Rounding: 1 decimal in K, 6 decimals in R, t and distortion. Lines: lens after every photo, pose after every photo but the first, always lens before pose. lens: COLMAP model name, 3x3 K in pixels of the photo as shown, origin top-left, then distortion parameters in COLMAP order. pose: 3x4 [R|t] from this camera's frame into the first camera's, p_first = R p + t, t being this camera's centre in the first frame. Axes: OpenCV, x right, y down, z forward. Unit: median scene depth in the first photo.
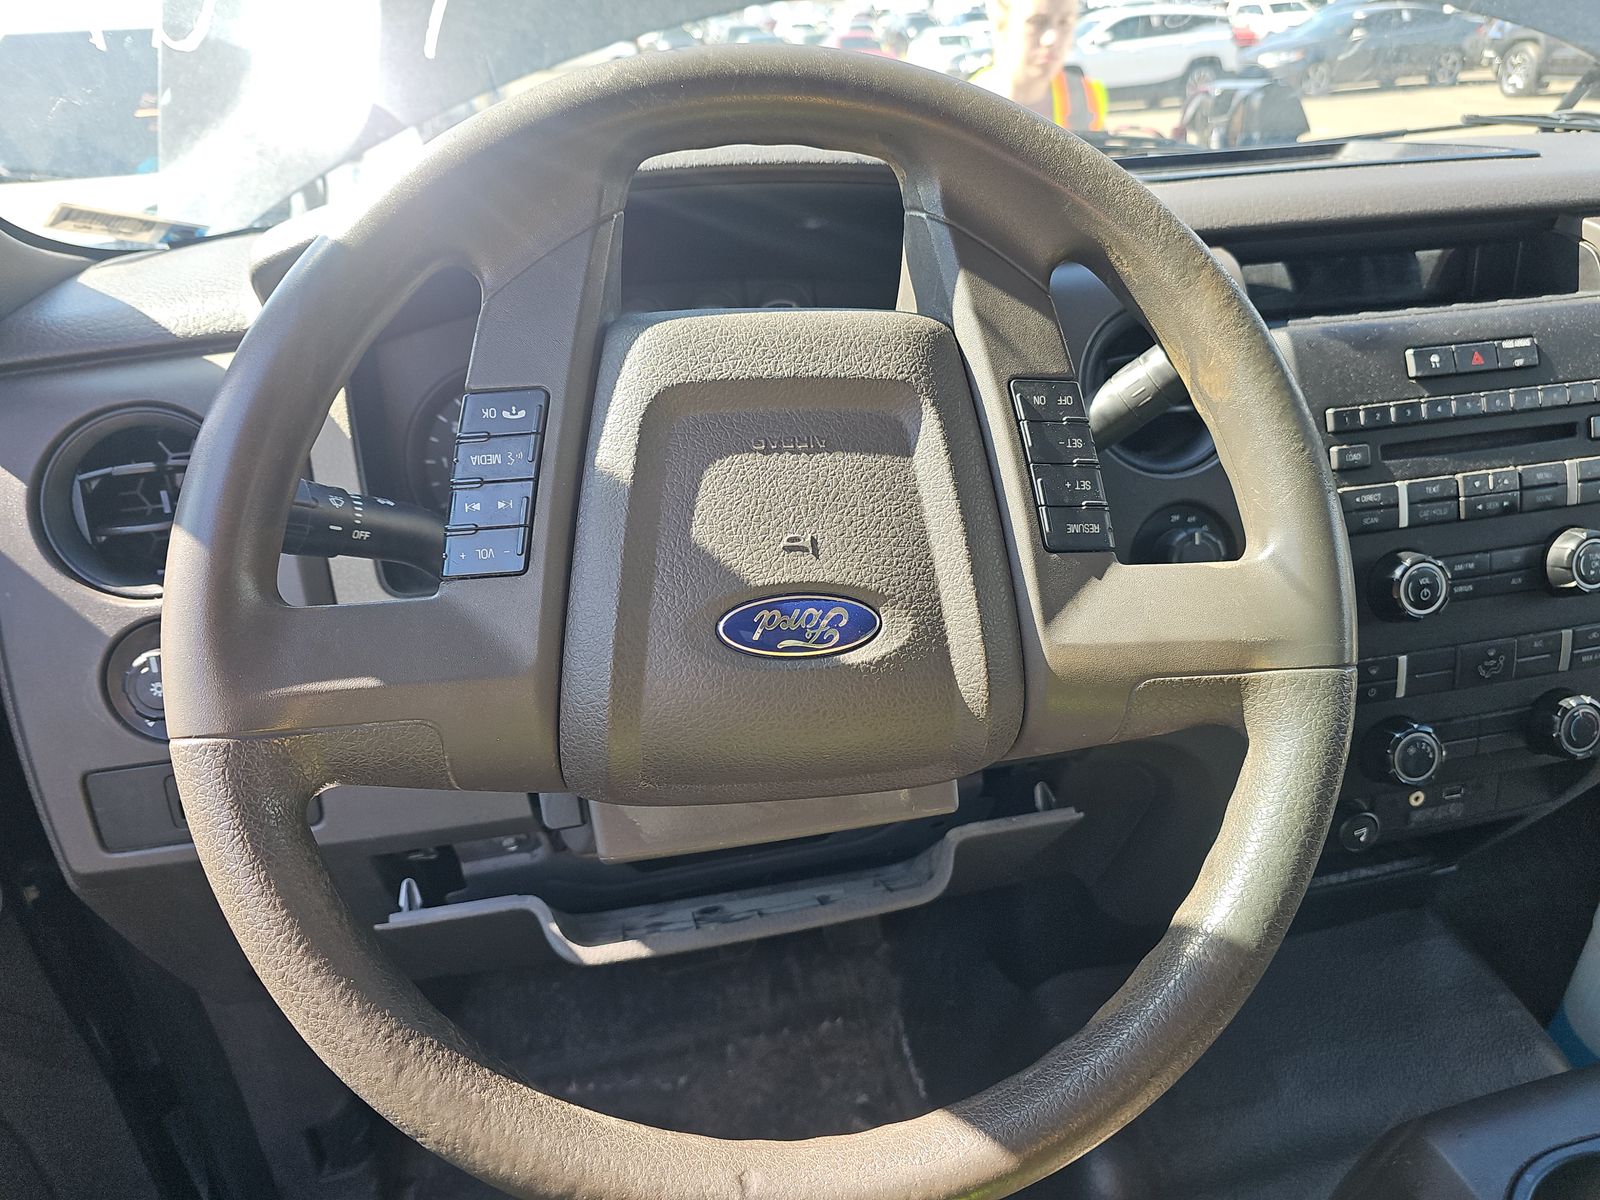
lens RADIAL K [[1078.5, 0, 800.8], [0, 1078.5, 593.7], [0, 0, 1]] dist [0.009673, -0.021739]
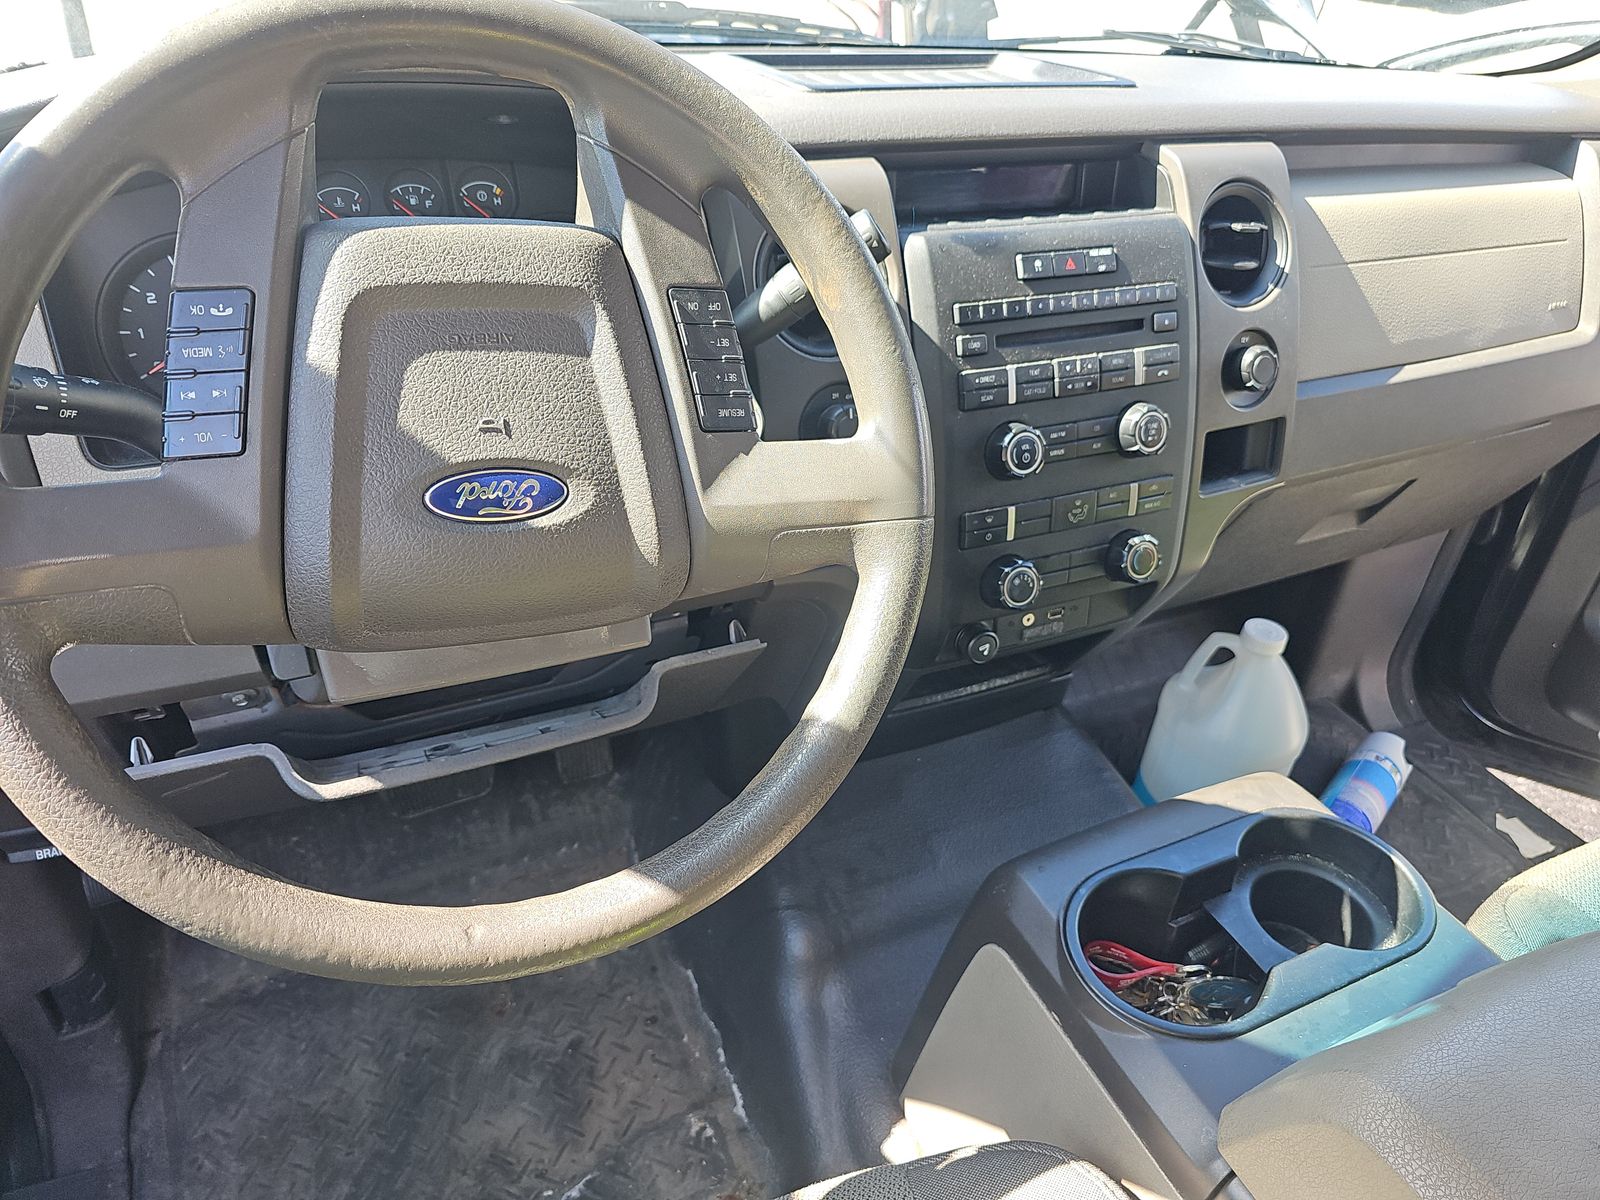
lens RADIAL K [[1078.5, 0, 810.2], [0, 1078.5, 595.2], [0, 0, 1]] dist [0.009673, -0.021739]
pose [[0.970382, -0.038864, 0.238427, 0.042352], [0.005622, 0.990340, 0.138545, -0.022662], [-0.241509, -0.133101, 0.961227, -0.229580]]
